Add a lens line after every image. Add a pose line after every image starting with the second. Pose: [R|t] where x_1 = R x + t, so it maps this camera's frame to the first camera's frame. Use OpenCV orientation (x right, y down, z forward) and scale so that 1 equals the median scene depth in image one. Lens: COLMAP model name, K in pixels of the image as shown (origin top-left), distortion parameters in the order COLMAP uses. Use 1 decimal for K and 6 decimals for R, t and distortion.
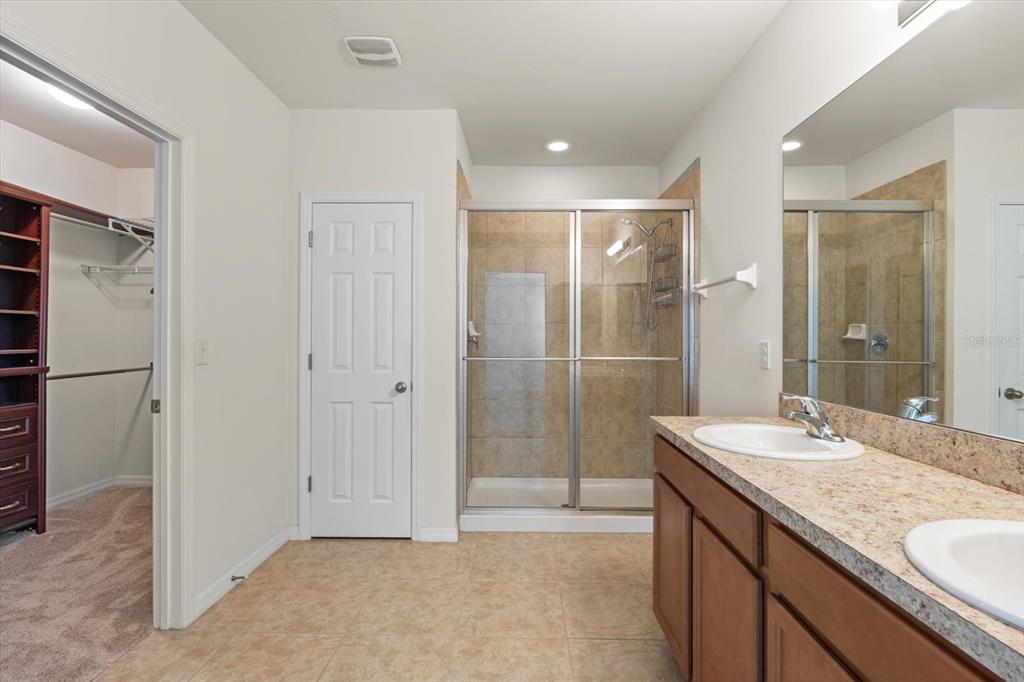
lens RADIAL K [[479.2, 0, 513.6], [0, 479.2, 326.1], [0, 0, 1]] dist [-0.008579, 0.000043]
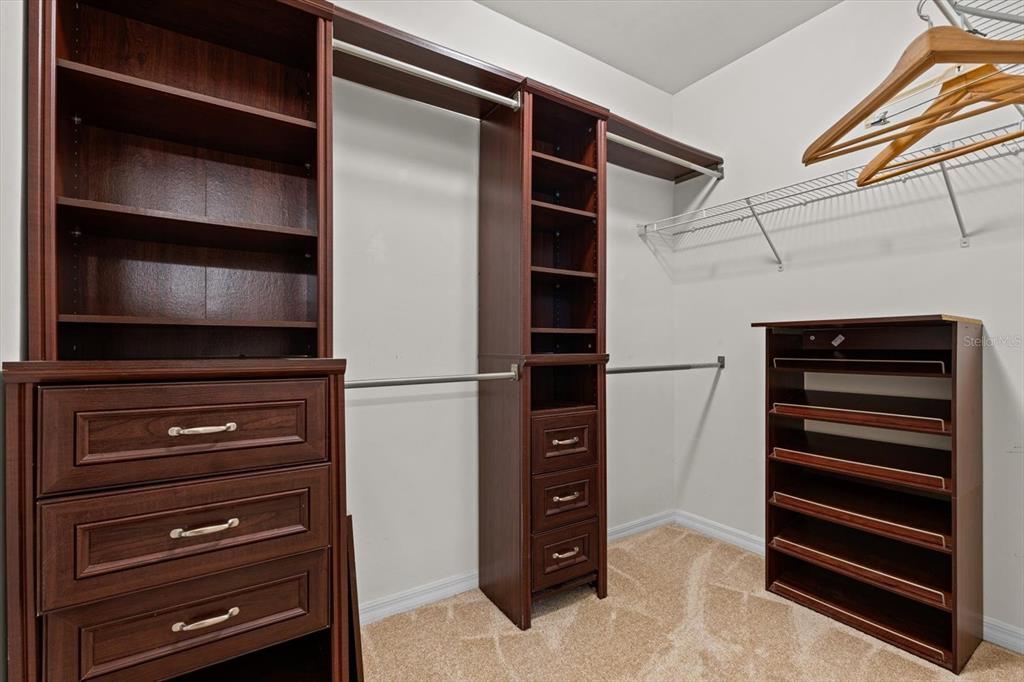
lens RADIAL K [[461.8, 0, 513.6], [0, 461.8, 345.1], [0, 0, 1]] dist [-0.003222, -0.000121]
pose [[0.567144, 0.005672, -0.823599, -0.511648], [0.015604, 0.999723, 0.017630, 0.058511], [0.823471, -0.022850, 0.566898, 0.515027]]
